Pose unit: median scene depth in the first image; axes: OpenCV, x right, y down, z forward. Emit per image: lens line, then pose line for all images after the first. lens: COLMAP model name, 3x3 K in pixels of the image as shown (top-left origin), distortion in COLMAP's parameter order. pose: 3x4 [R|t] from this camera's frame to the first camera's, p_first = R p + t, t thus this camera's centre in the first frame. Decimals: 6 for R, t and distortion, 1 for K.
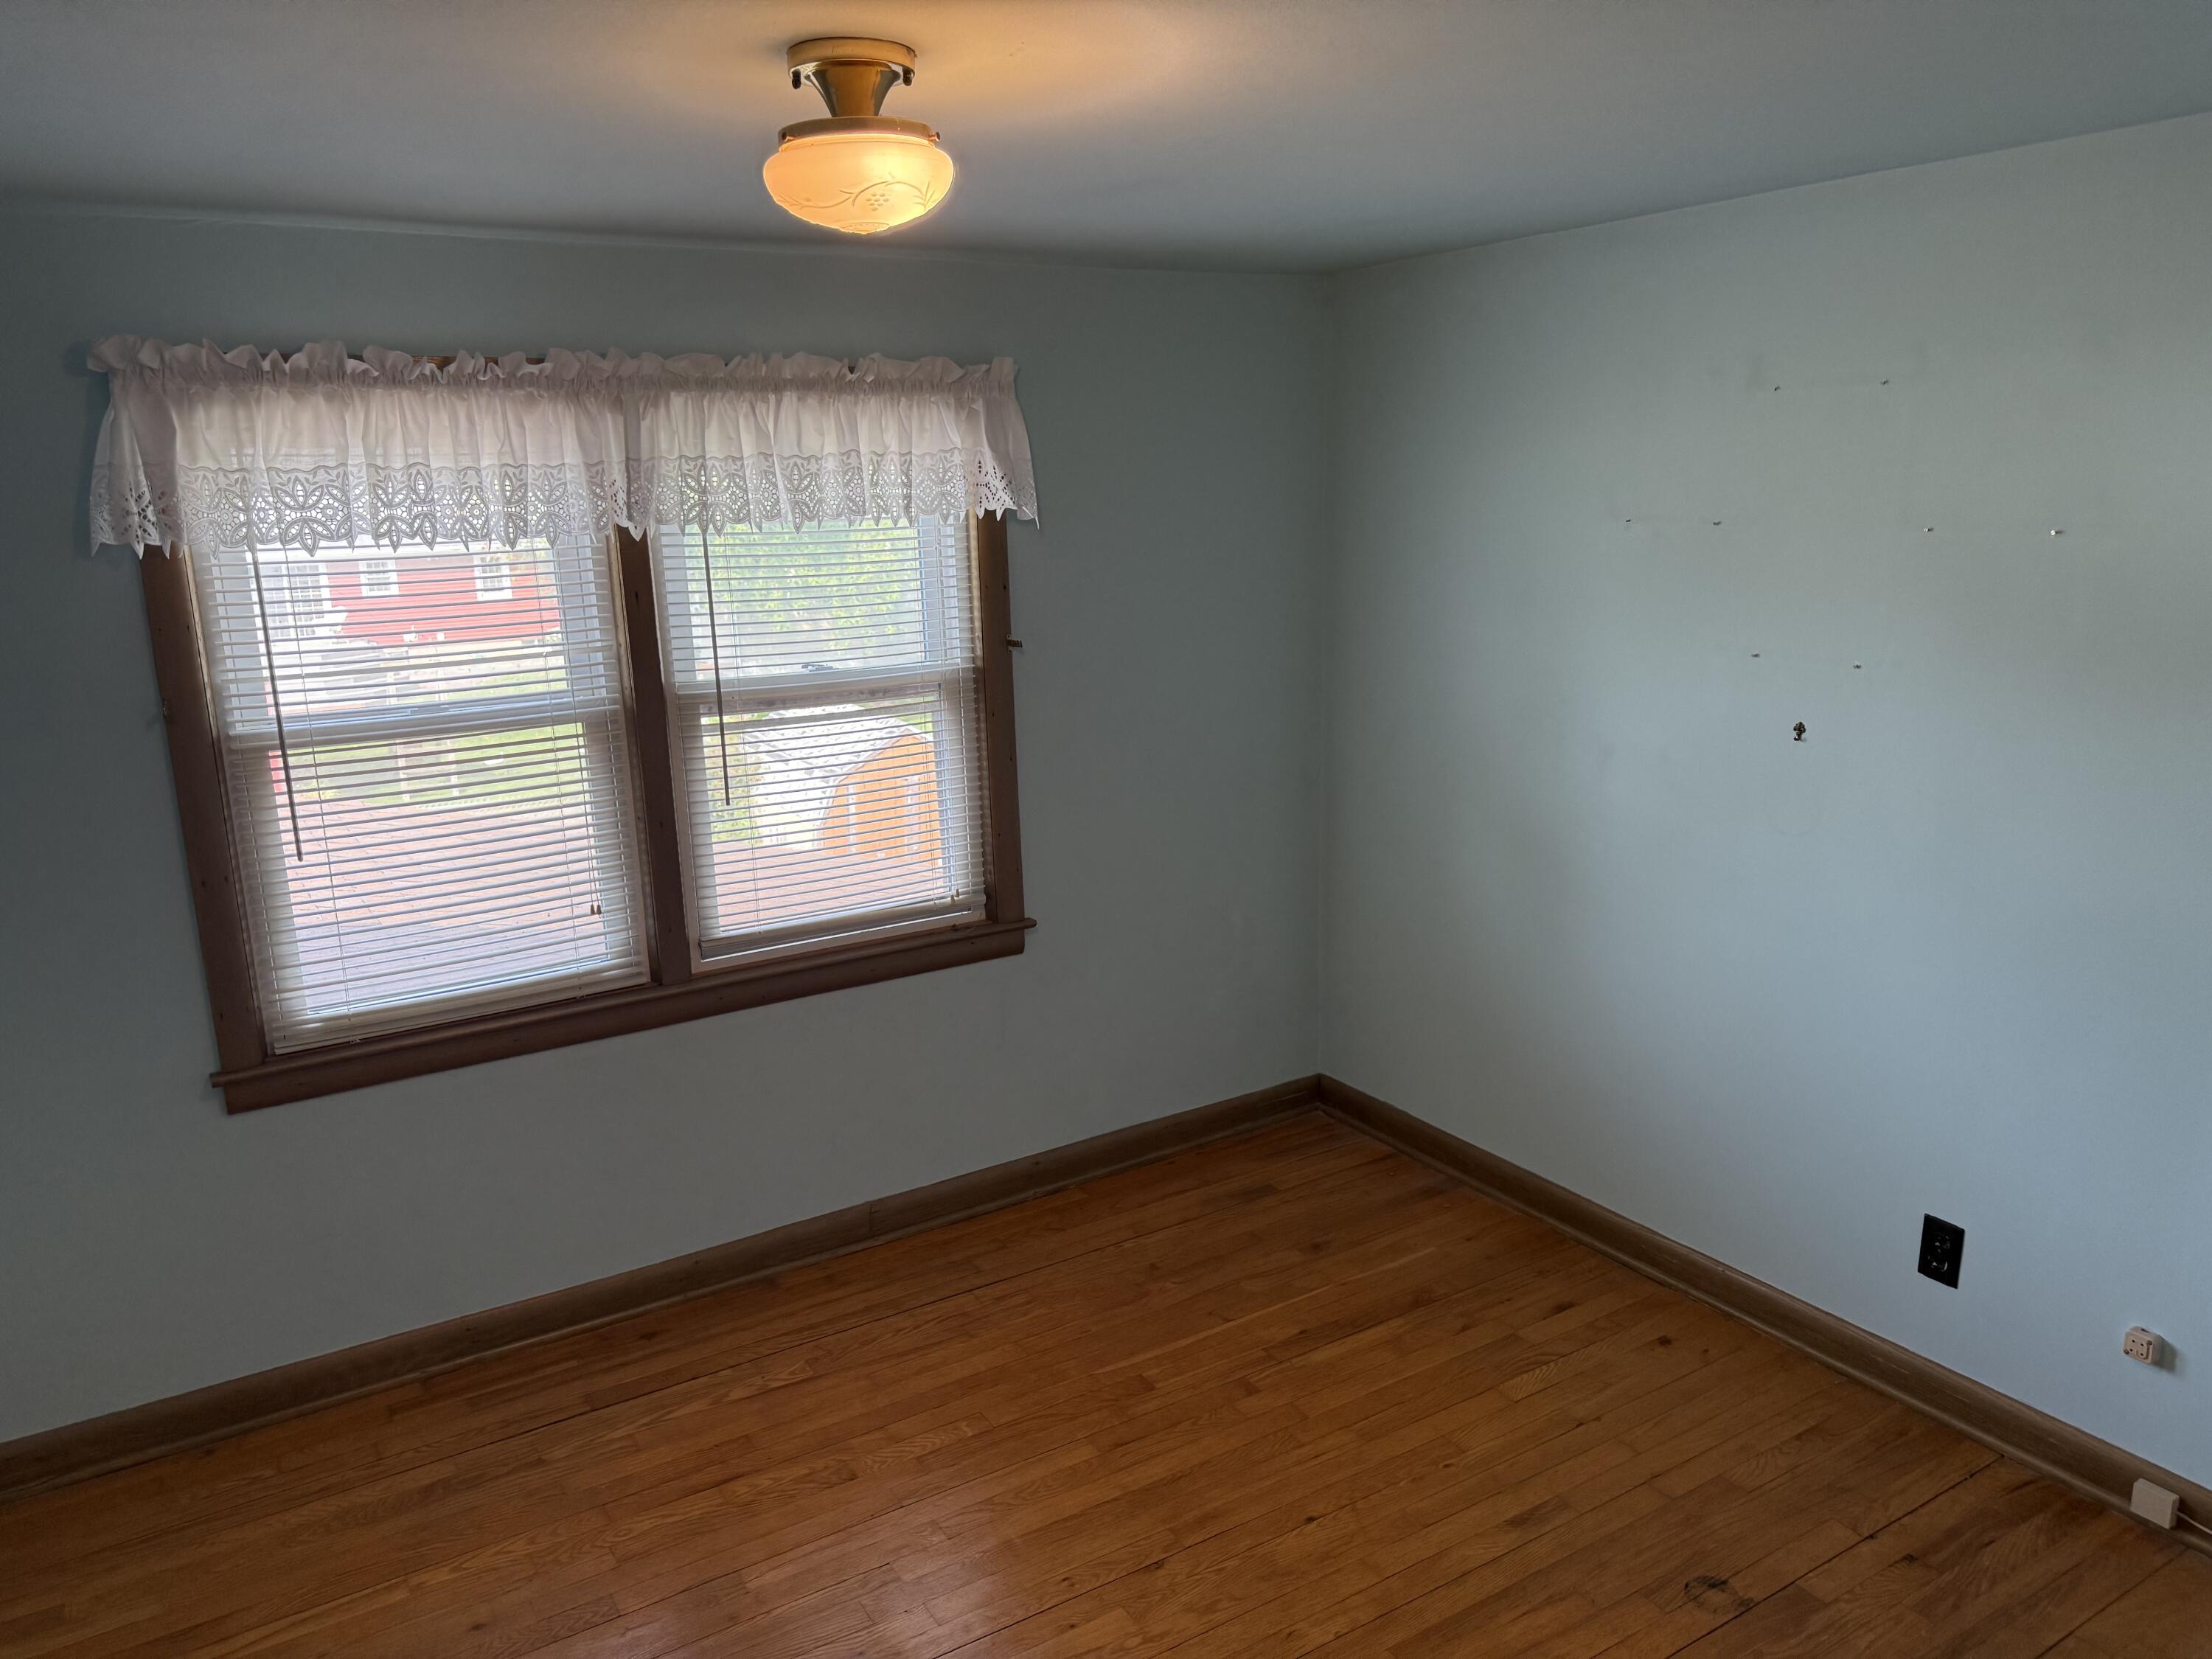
lens RADIAL K [[1565.0, 0, 1106.4], [0, 1565.0, 838.9], [0, 0, 1]] dist [0.054630, -0.054953]
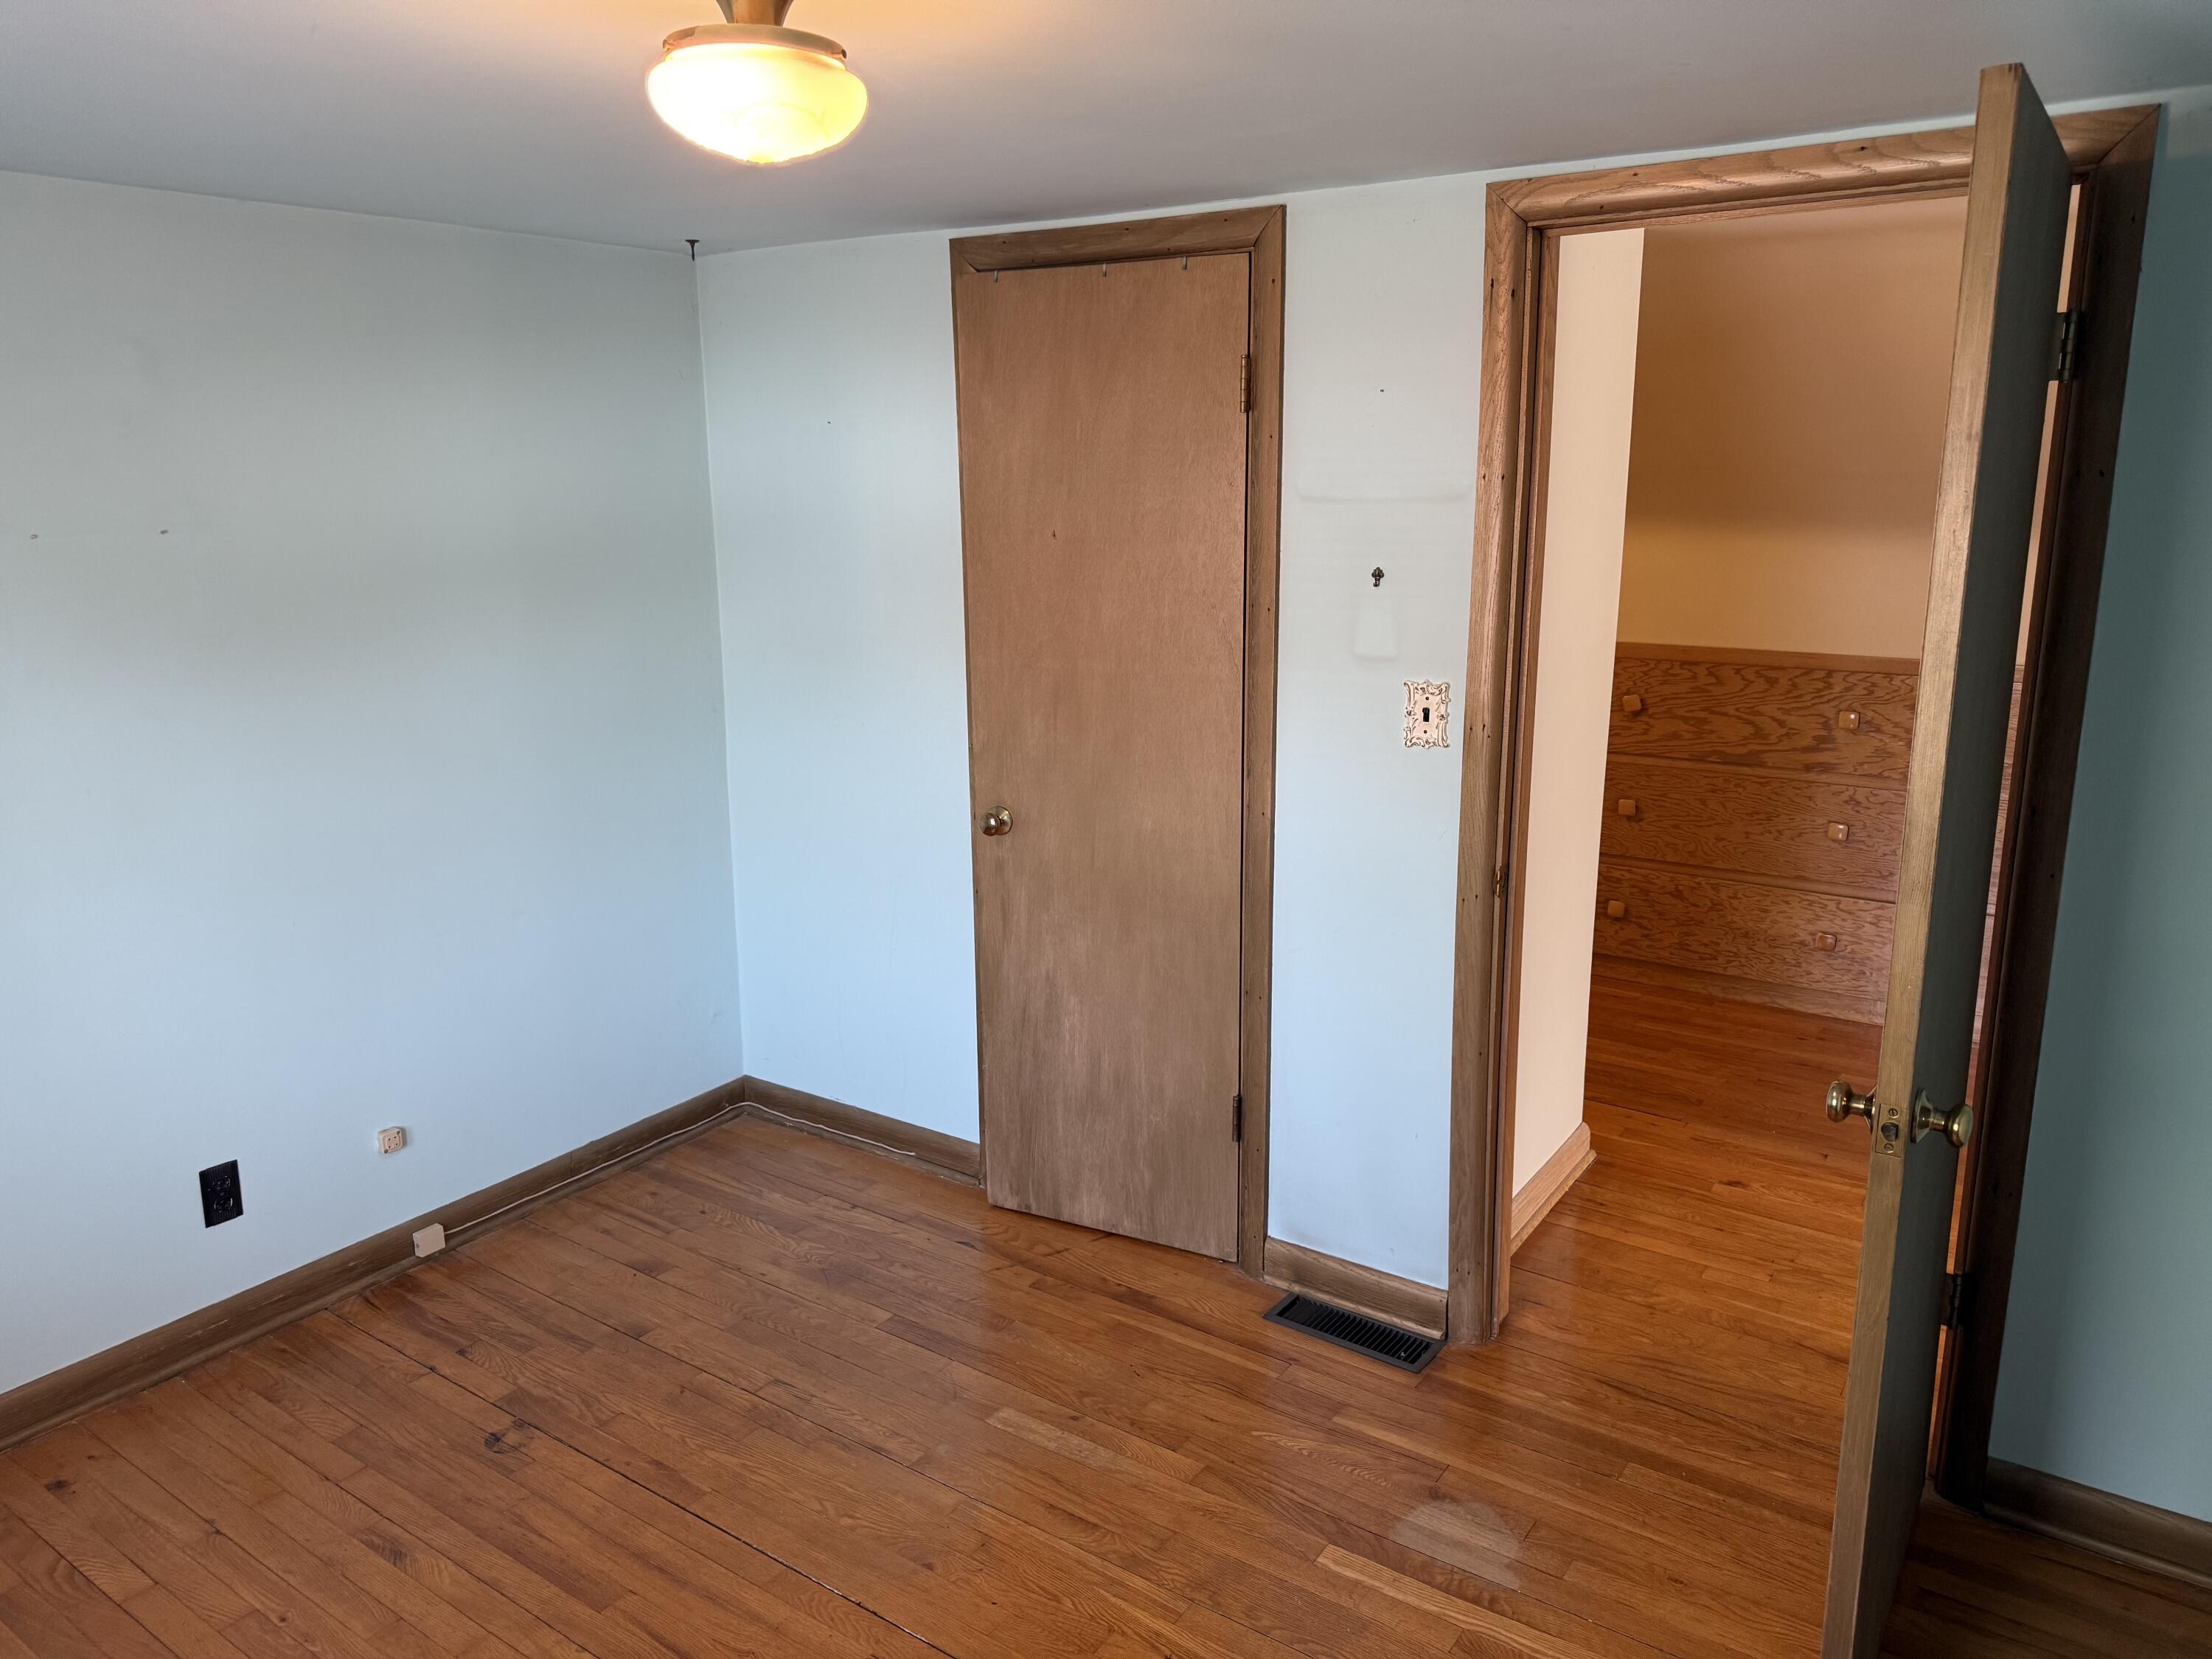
lens RADIAL K [[1565.0, 0, 1106.6], [0, 1565.0, 821.7], [0, 0, 1]] dist [0.054630, -0.054953]
pose [[-0.386332, -0.180405, 0.904545, -0.707121], [0.226577, 0.932074, 0.282666, -0.161710], [-0.894098, 0.314152, -0.319215, 0.789469]]
